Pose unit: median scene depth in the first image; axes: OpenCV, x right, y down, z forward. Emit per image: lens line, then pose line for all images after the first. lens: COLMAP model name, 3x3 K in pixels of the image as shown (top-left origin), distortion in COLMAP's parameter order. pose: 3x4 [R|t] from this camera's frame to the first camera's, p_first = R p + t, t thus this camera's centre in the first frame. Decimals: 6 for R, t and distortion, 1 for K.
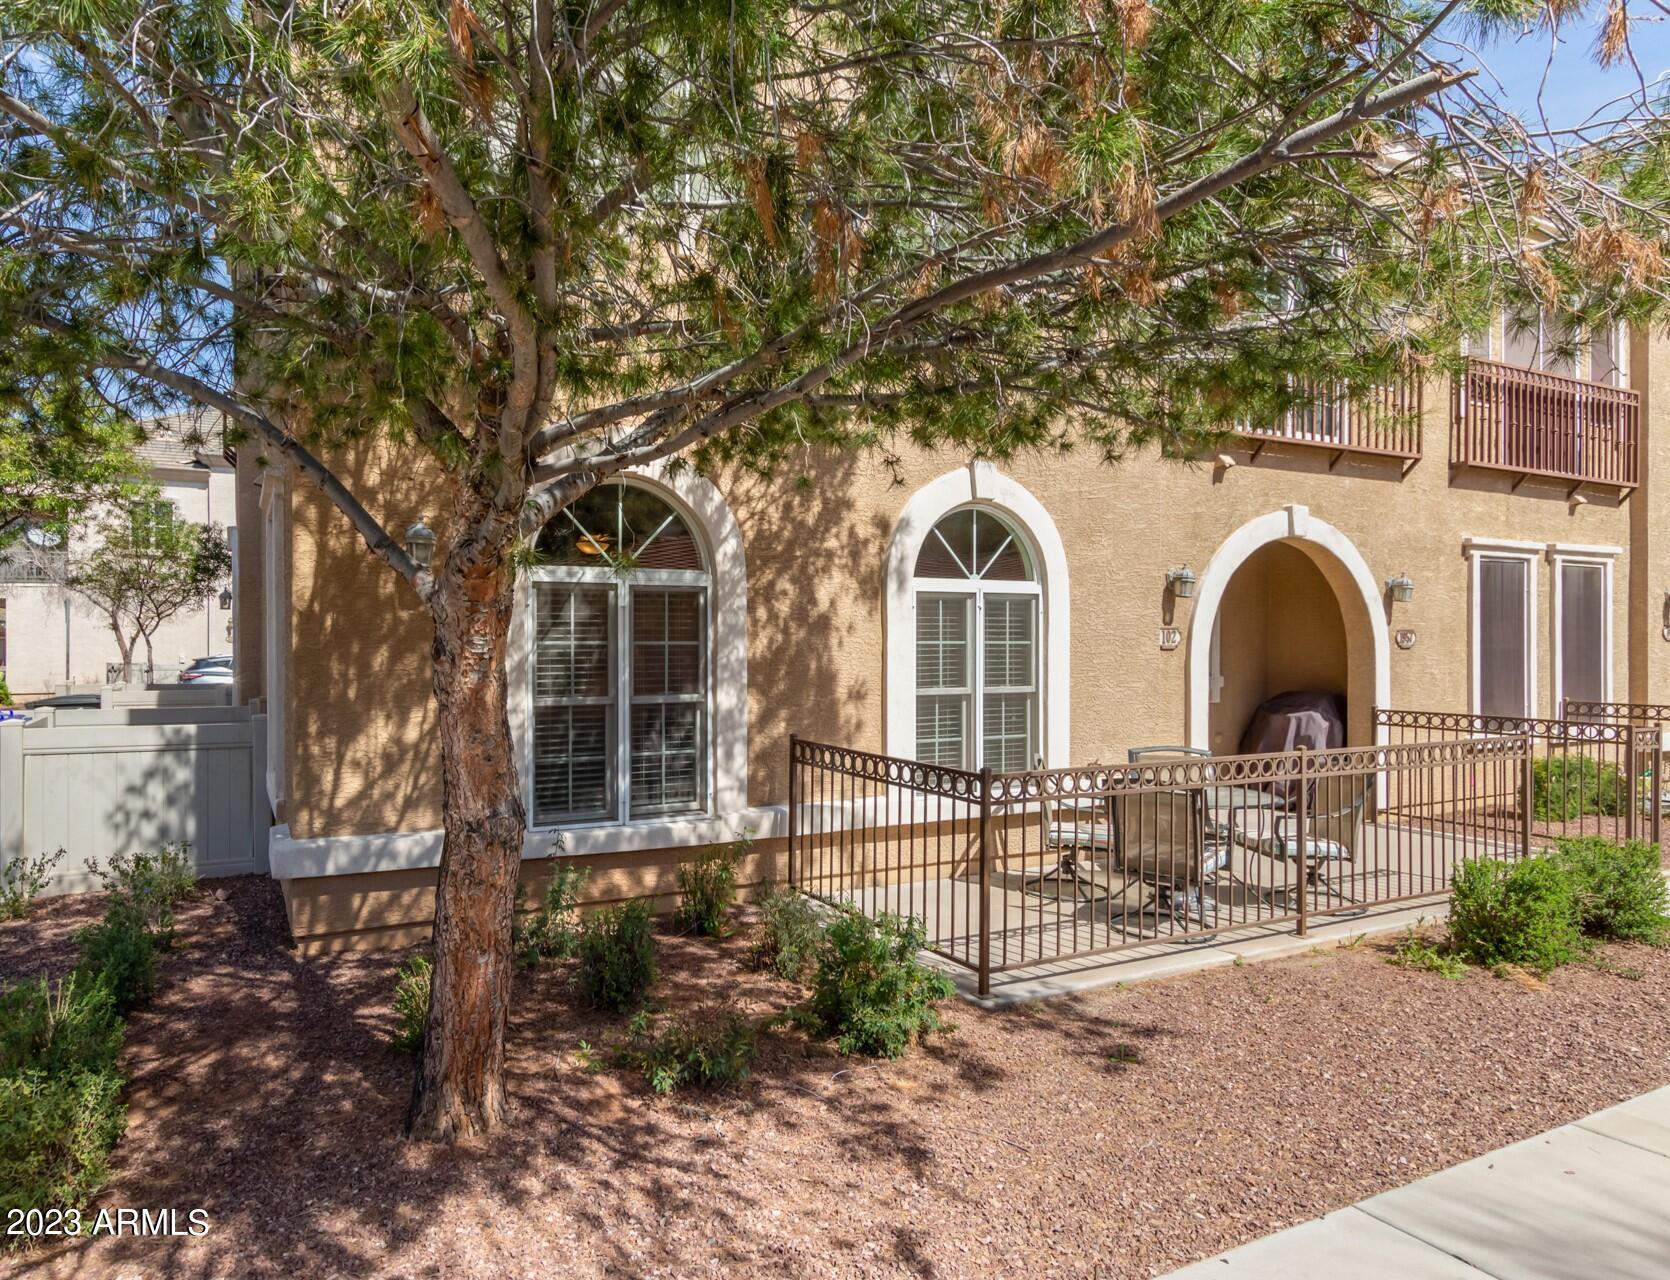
lens RADIAL K [[1073.4, 0, 829.3], [0, 1073.4, 636.4], [0, 0, 1]] dist [0.004154, -0.000438]
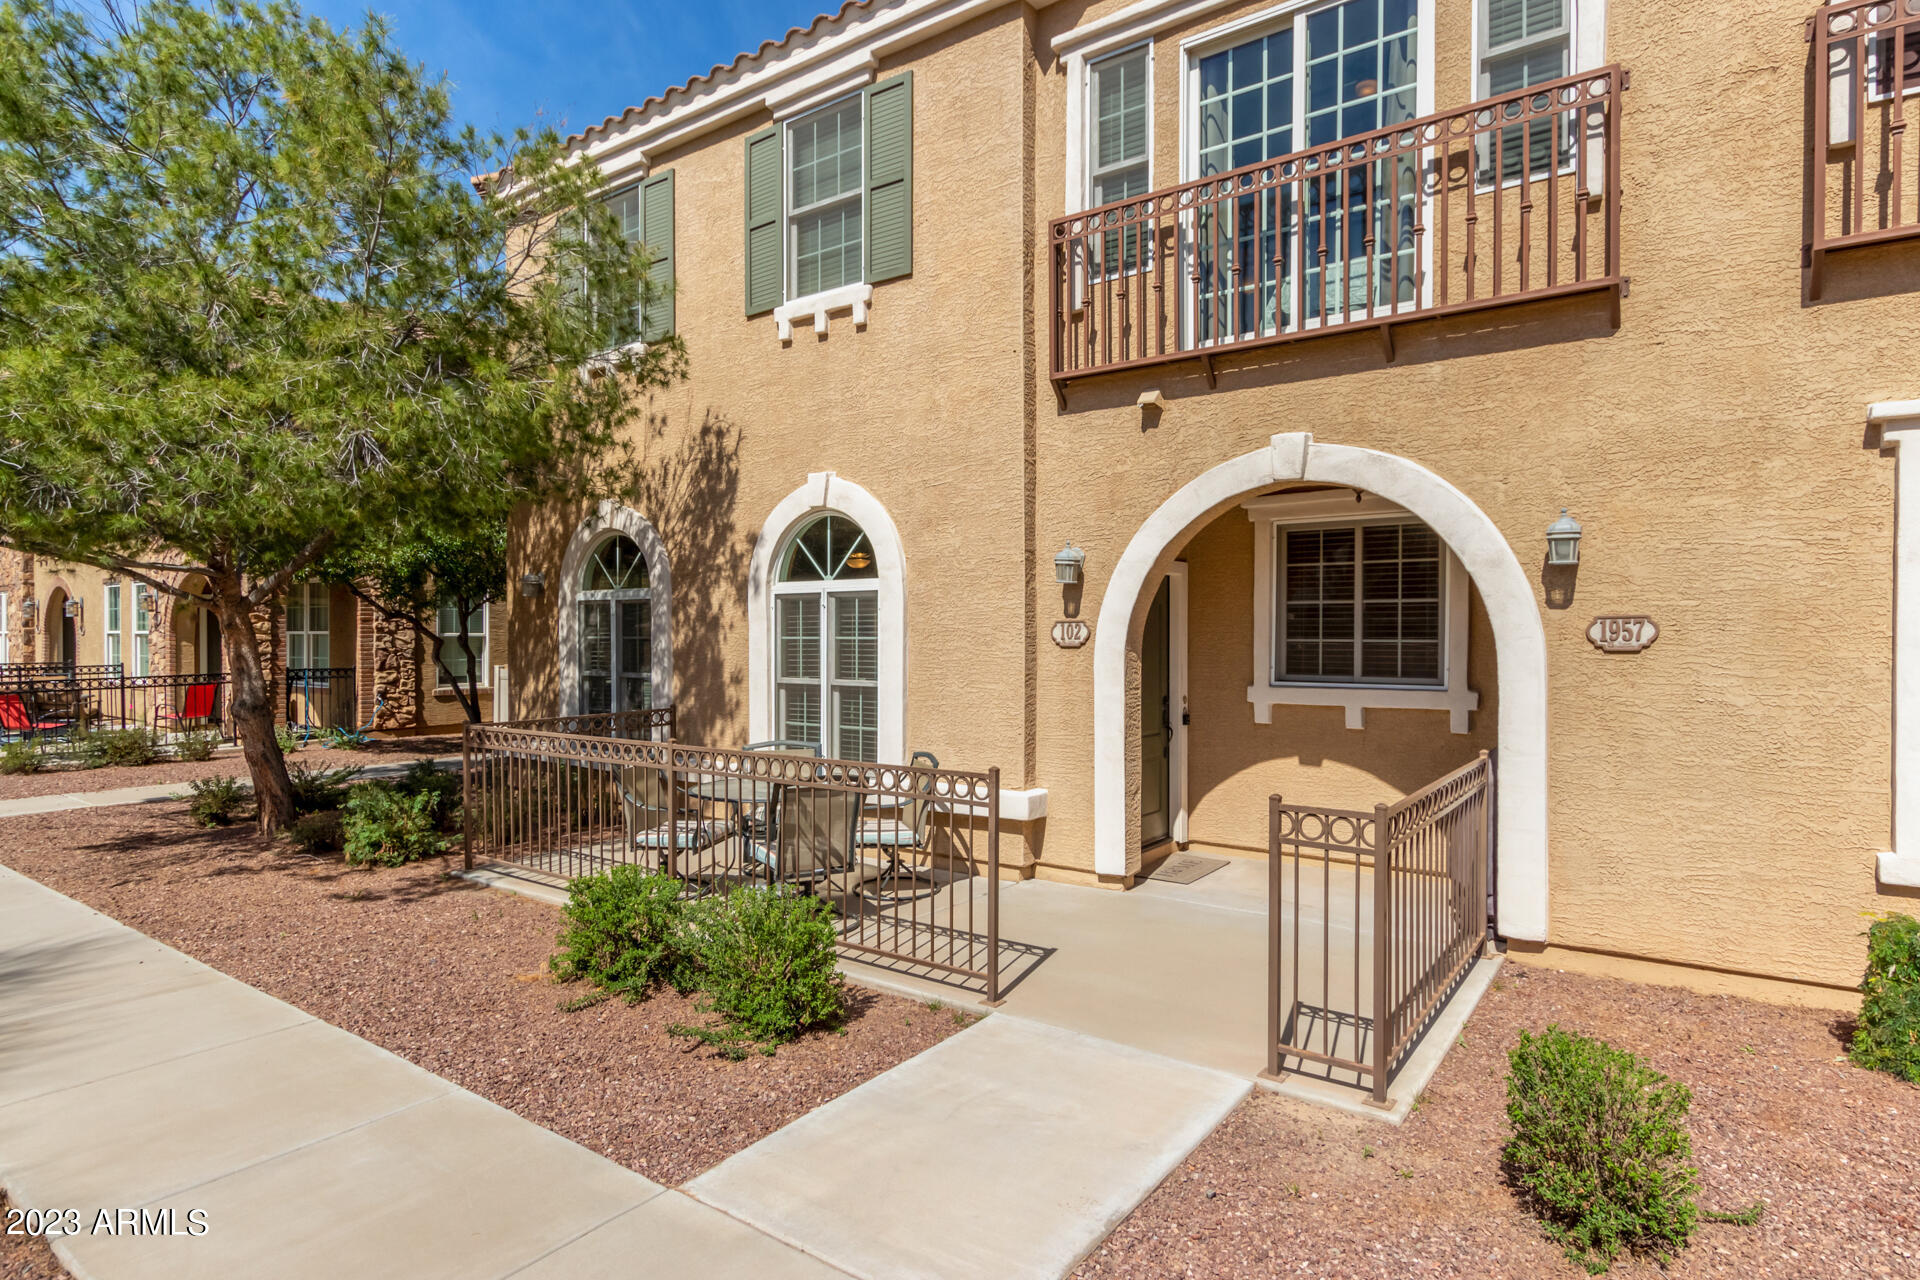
lens RADIAL K [[1065.4, 0, 954.8], [0, 1065.4, 645.7], [0, 0, 1]] dist [0.003538, 0.001399]
pose [[0.426153, 0.009302, -0.904603, 1.252120], [0.004175, 0.999916, 0.012249, 0.001081], [0.904641, -0.008997, 0.426079, 0.699435]]
